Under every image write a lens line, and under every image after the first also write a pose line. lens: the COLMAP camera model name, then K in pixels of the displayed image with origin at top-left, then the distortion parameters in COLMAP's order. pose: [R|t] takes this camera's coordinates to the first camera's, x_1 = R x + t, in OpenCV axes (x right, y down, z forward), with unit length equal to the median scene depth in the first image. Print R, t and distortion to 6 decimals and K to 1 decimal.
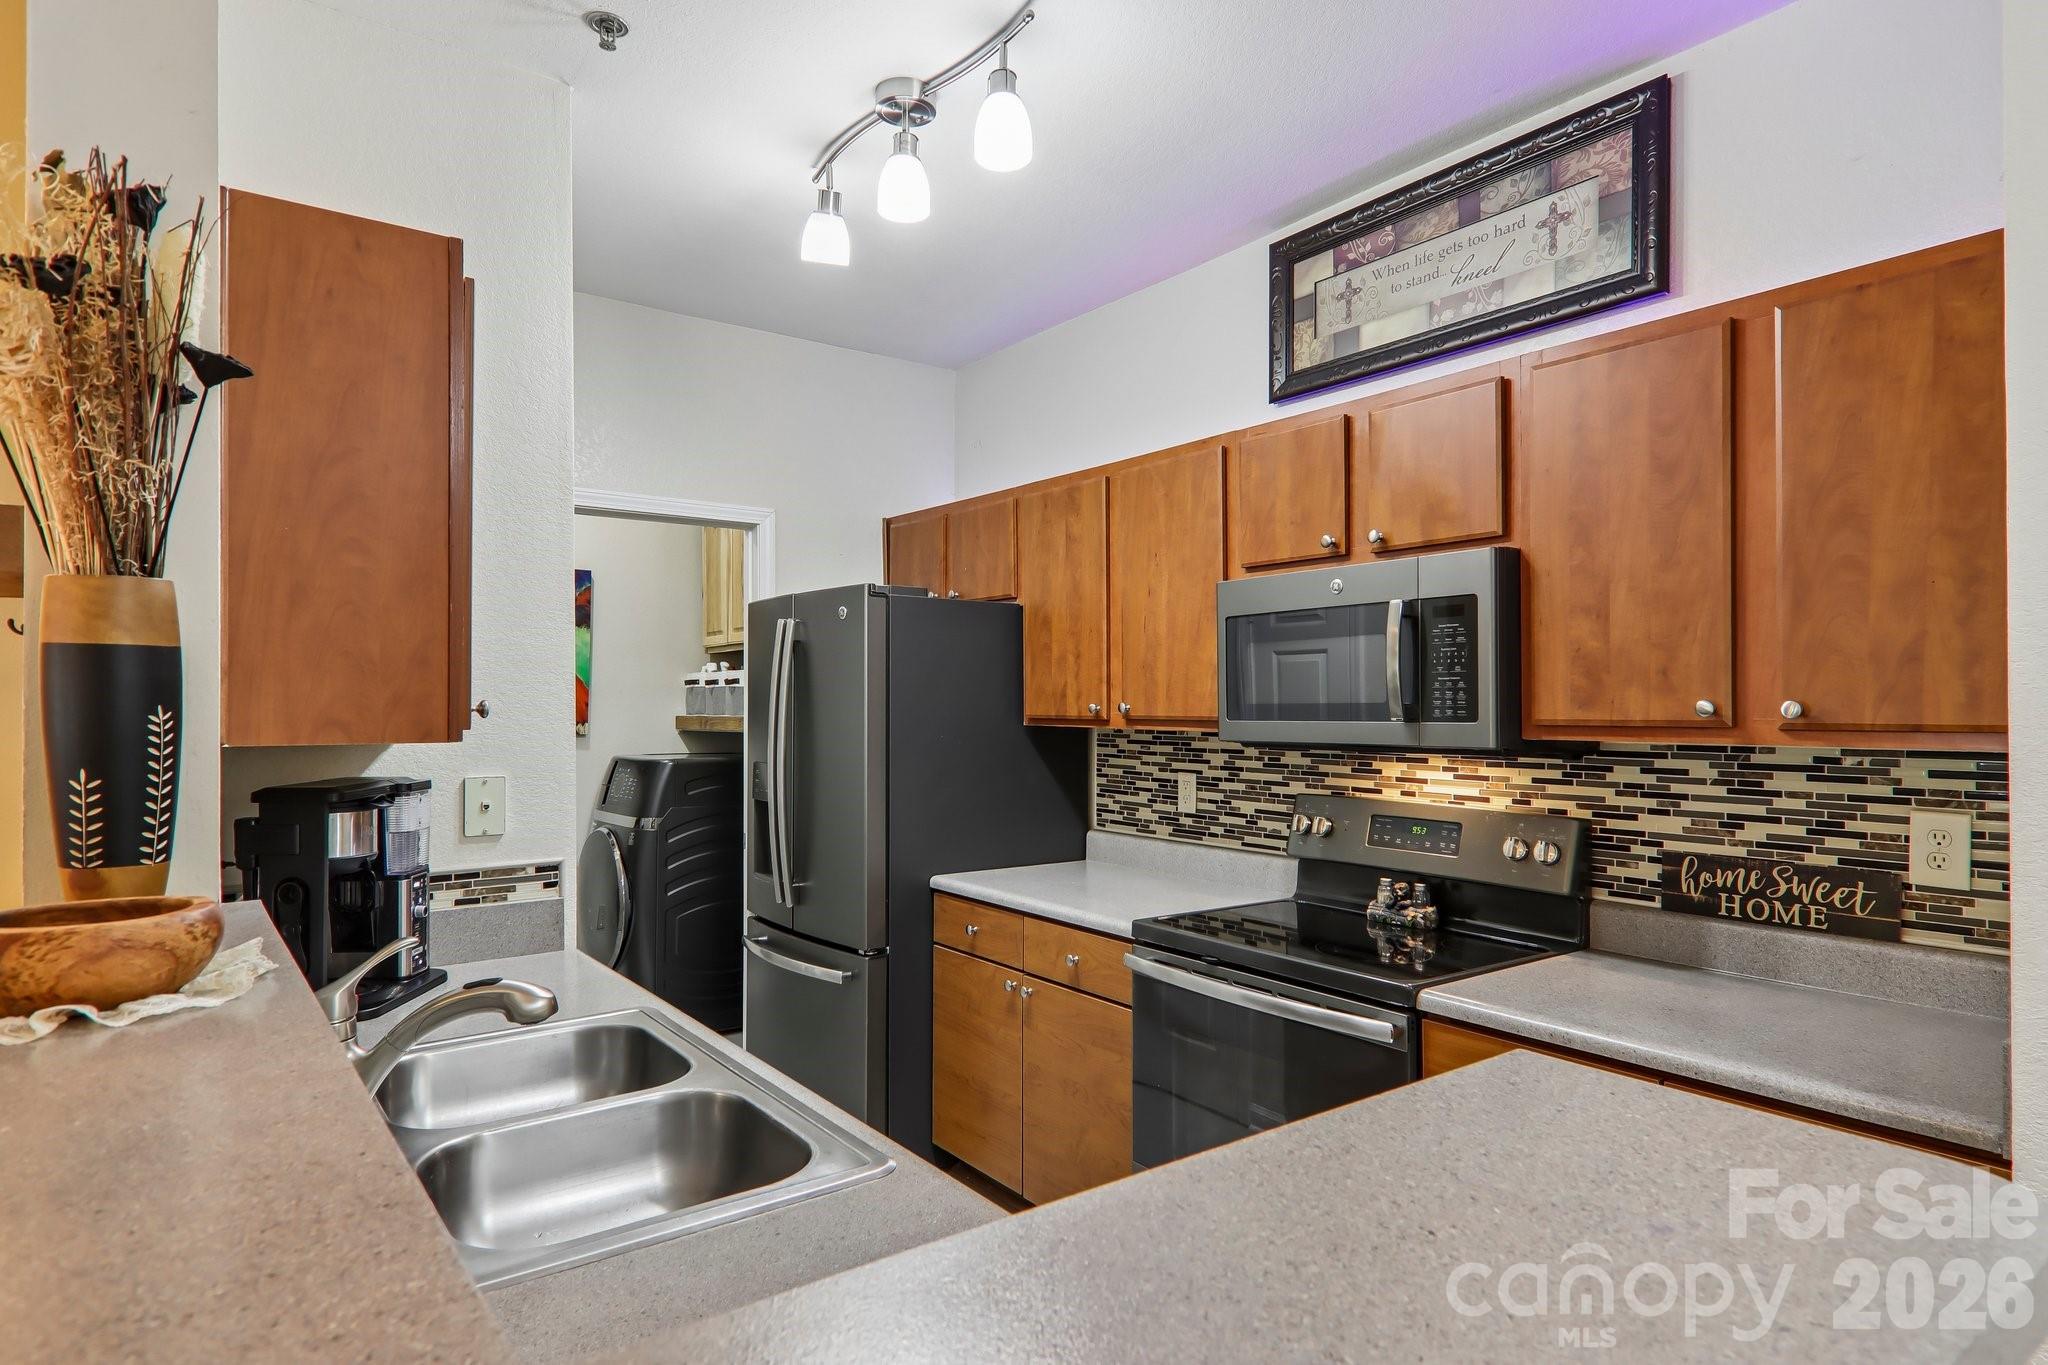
lens RADIAL K [[1142.5, 0, 1027.1], [0, 1142.5, 697.5], [0, 0, 1]] dist [0.035529, -0.020010]
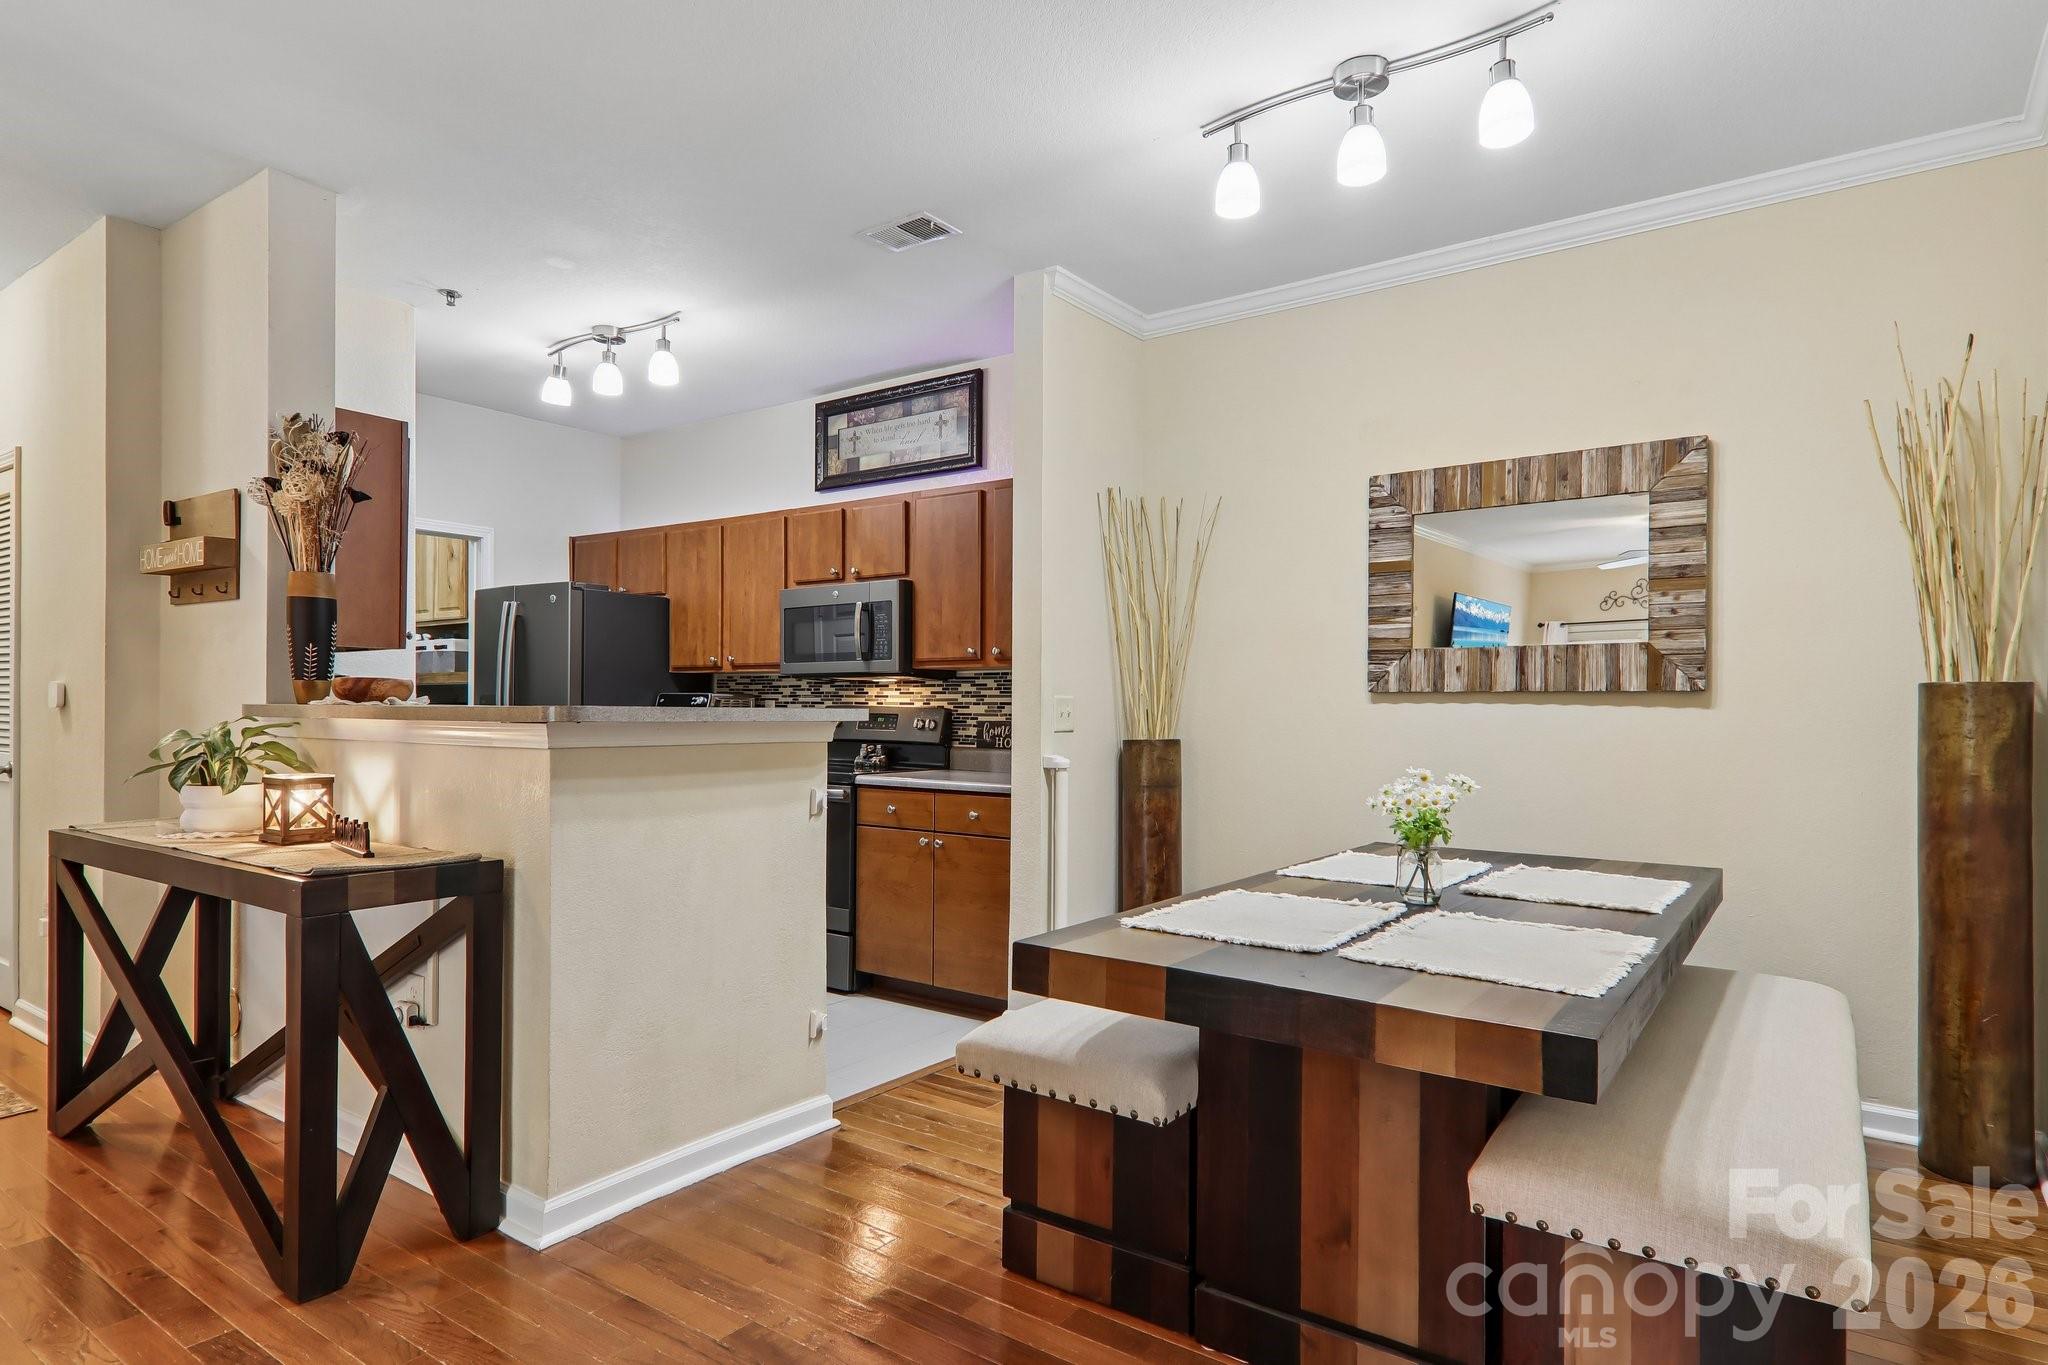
lens RADIAL K [[1142.5, 0, 1028.4], [0, 1142.5, 703.9], [0, 0, 1]] dist [0.035529, -0.020010]
pose [[0.953047, 0.009157, 0.302685, -0.013326], [-0.009686, 0.999953, 0.000249, 0.091138], [-0.302668, -0.003169, 0.953091, -1.016290]]
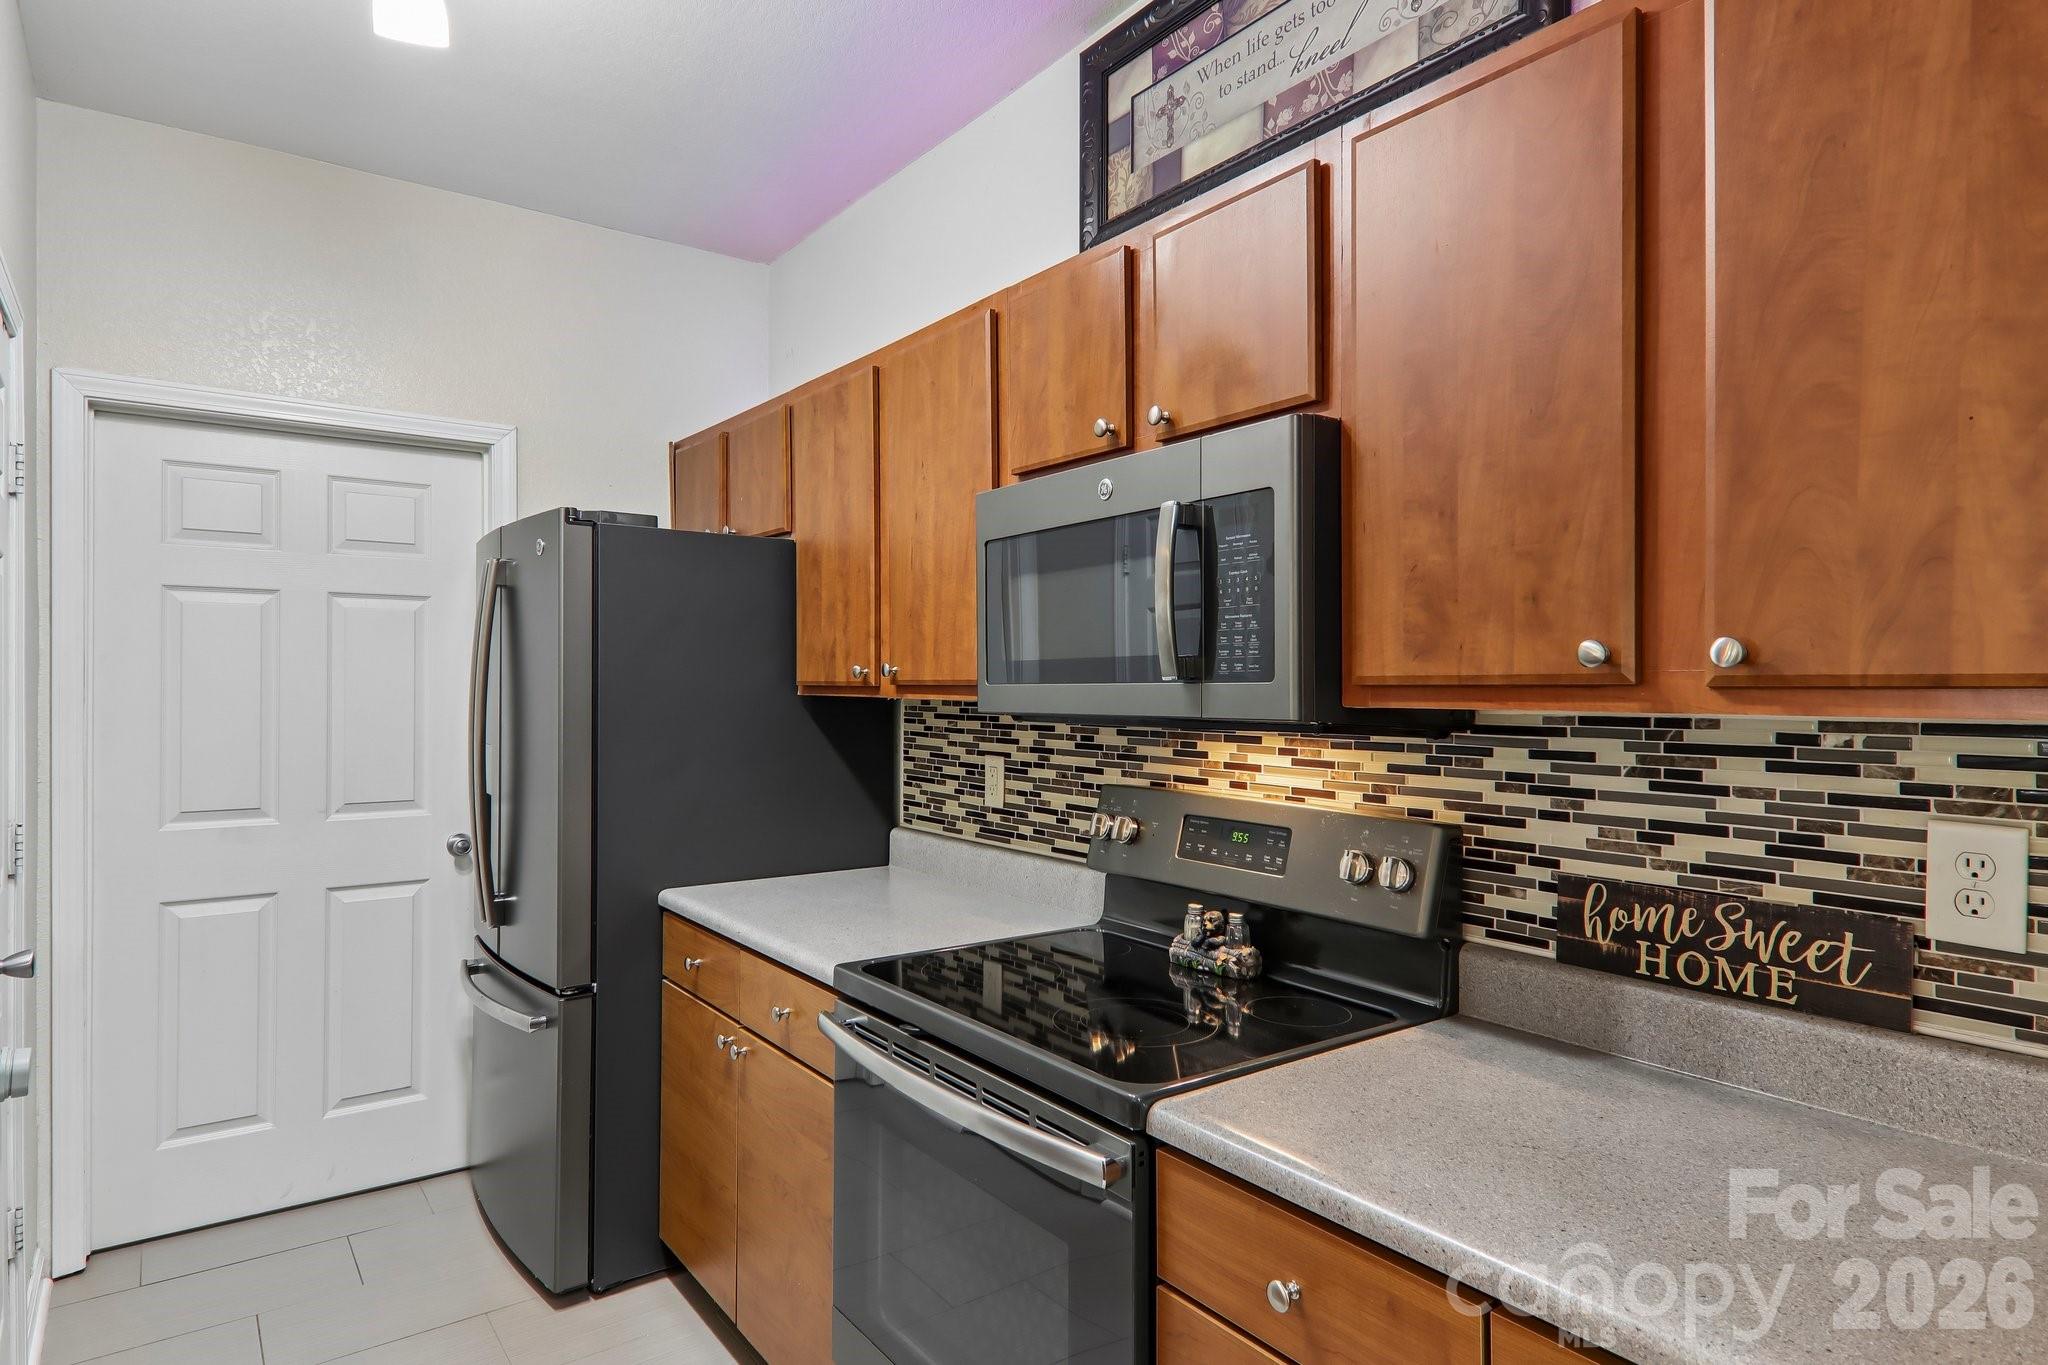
lens RADIAL K [[1142.5, 0, 1044.3], [0, 1142.5, 679.8], [0, 0, 1]] dist [0.035529, -0.020010]
pose [[0.999988, 0.000826, 0.004781, 0.229692], [-0.000837, 0.999997, 0.002125, 0.017347], [-0.004780, -0.002129, 0.999986, 0.306398]]
